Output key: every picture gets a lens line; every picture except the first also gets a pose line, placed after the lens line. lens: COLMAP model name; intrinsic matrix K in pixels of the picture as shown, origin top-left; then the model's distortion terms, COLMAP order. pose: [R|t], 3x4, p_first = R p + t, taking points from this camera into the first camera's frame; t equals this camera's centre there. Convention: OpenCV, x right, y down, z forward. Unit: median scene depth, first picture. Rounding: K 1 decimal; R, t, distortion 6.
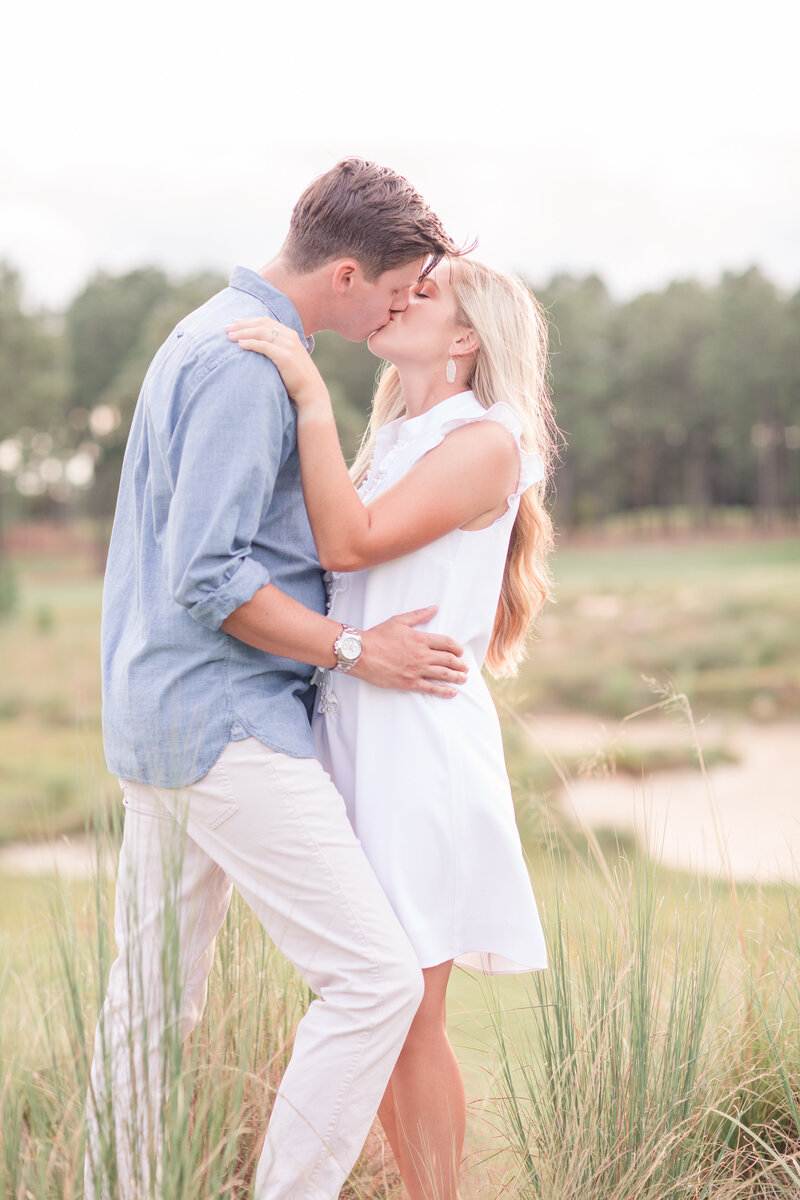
lens RADIAL K [[2837.9, 0, 400.0], [0, 2837.9, 600.0], [0, 0, 1]] dist [1.211787, -0.203863]
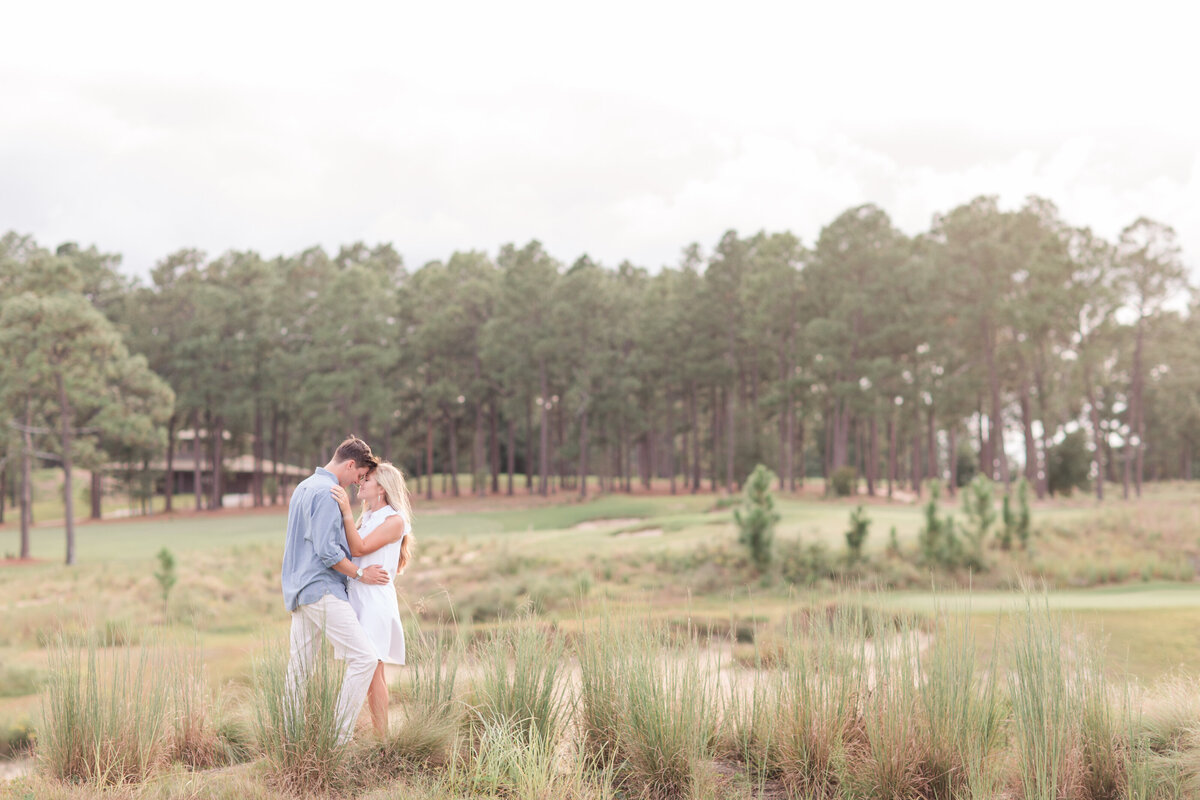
lens RADIAL K [[2837.9, 0, 600.0], [0, 2837.9, 400.0], [0, 0, 1]] dist [1.211787, -0.203863]
pose [[0.989489, 0.020803, 0.143104, -0.252057], [-0.012883, 0.998345, -0.056053, -0.003446], [-0.144034, 0.053620, 0.988119, -2.908740]]
